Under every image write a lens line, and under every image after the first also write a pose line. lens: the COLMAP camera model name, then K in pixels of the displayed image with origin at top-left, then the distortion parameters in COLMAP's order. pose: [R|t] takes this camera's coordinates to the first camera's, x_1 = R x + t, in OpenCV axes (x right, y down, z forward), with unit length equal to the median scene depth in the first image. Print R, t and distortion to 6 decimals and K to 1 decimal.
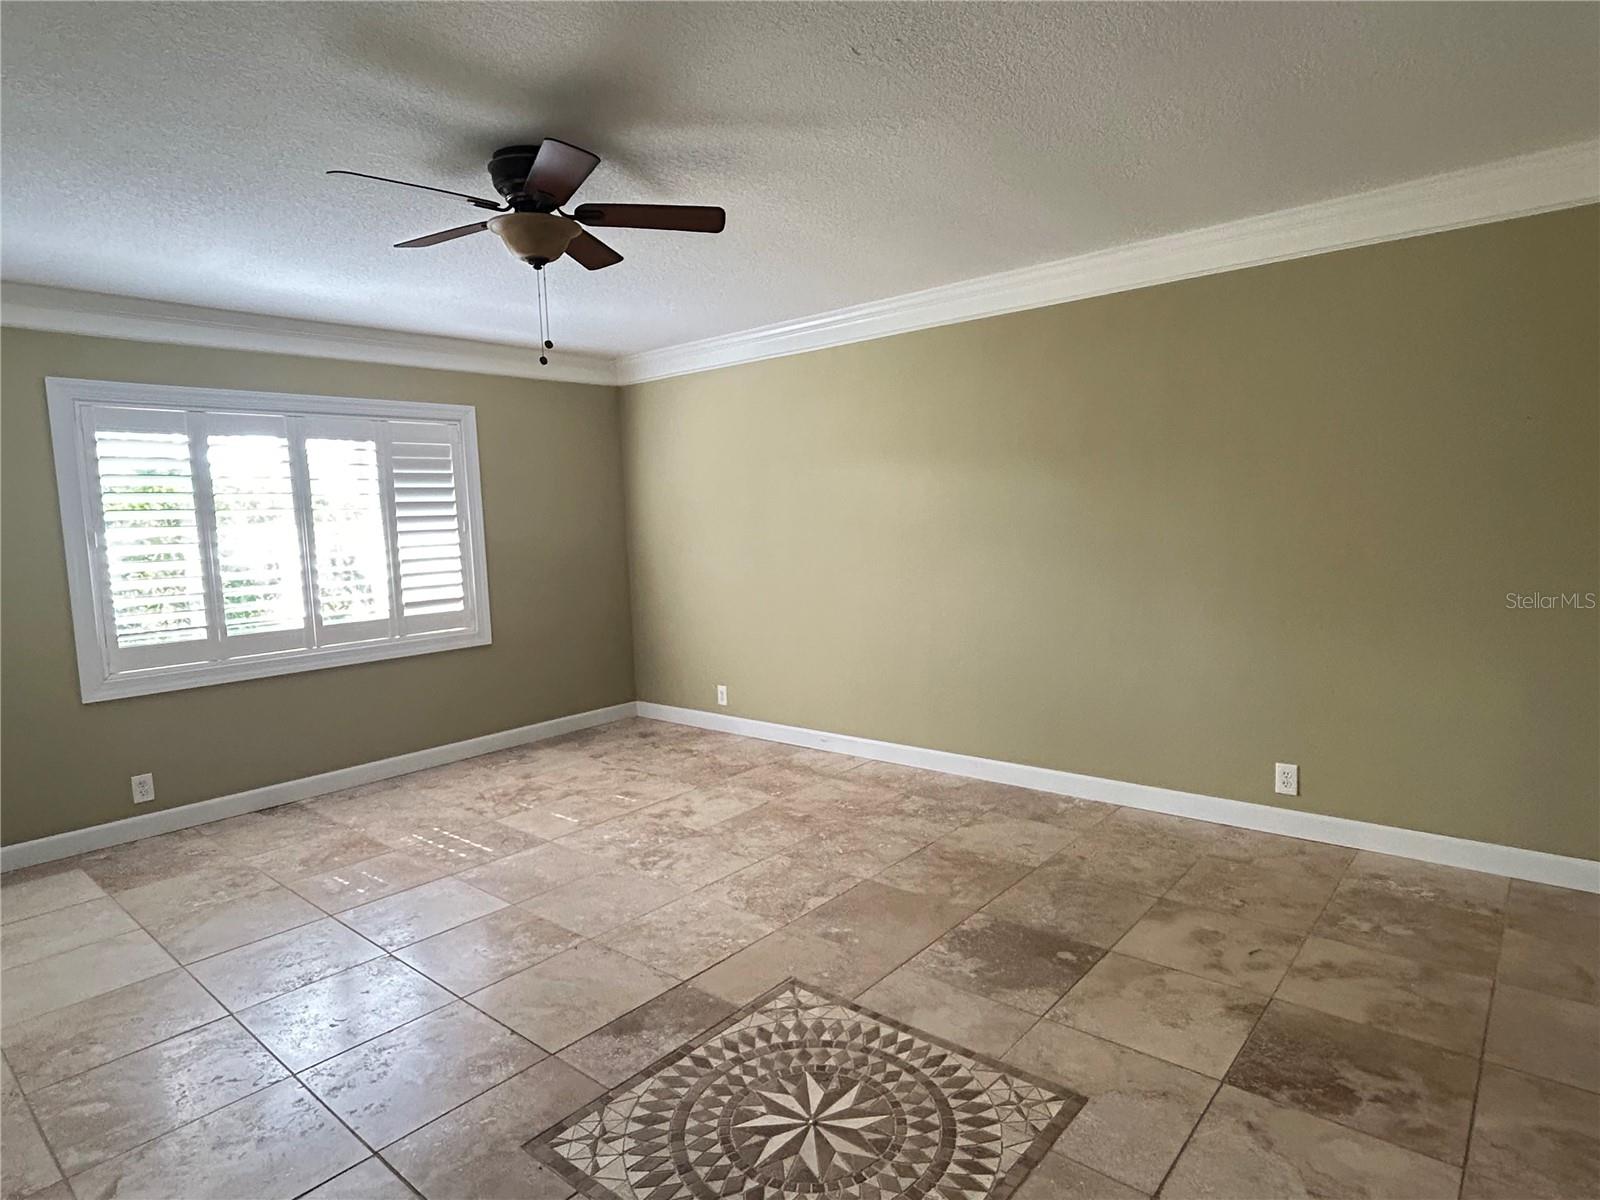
lens RADIAL K [[905.5, 0, 795.7], [0, 905.5, 598.1], [0, 0, 1]] dist [-0.000122, 0.000258]
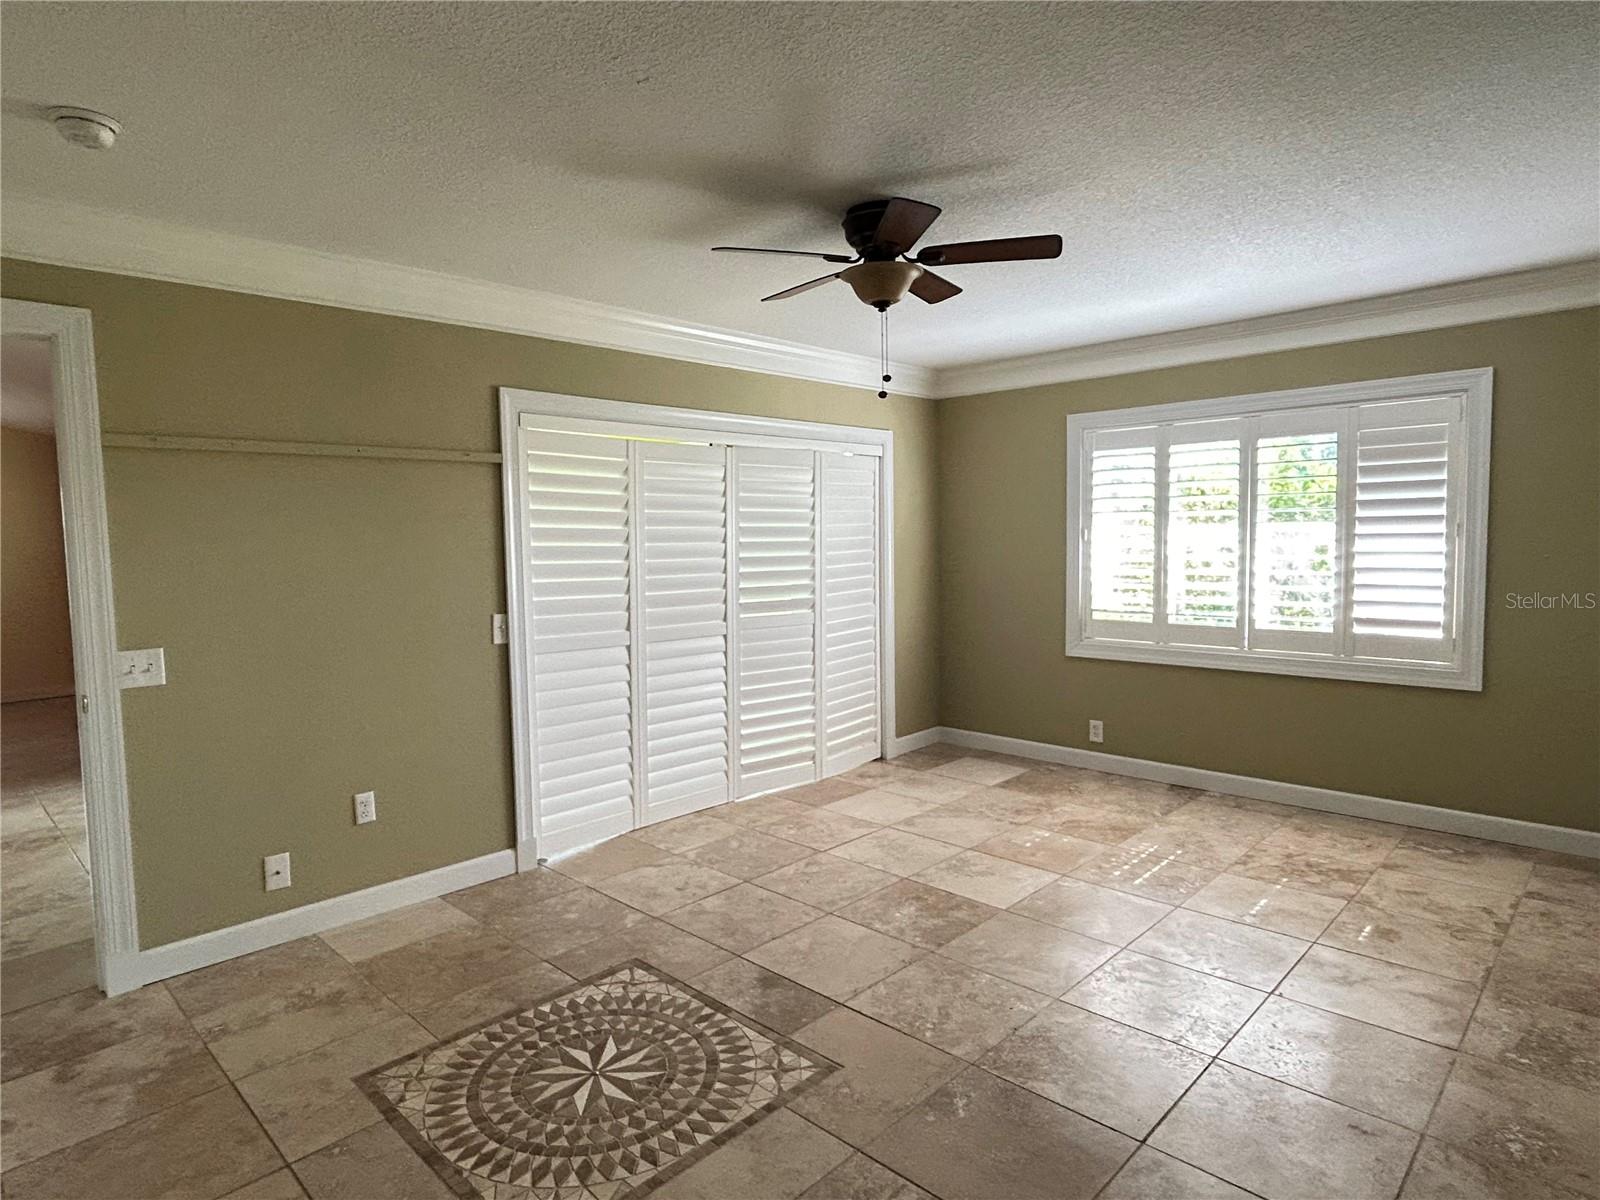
lens RADIAL K [[905.5, 0, 795.7], [0, 905.5, 598.1], [0, 0, 1]] dist [-0.000122, 0.000258]
pose [[-0.057986, 0.109578, -0.992285, 0.569442], [-0.072874, 0.990841, 0.113677, -0.092577], [0.995654, 0.078904, -0.049469, 0.659567]]
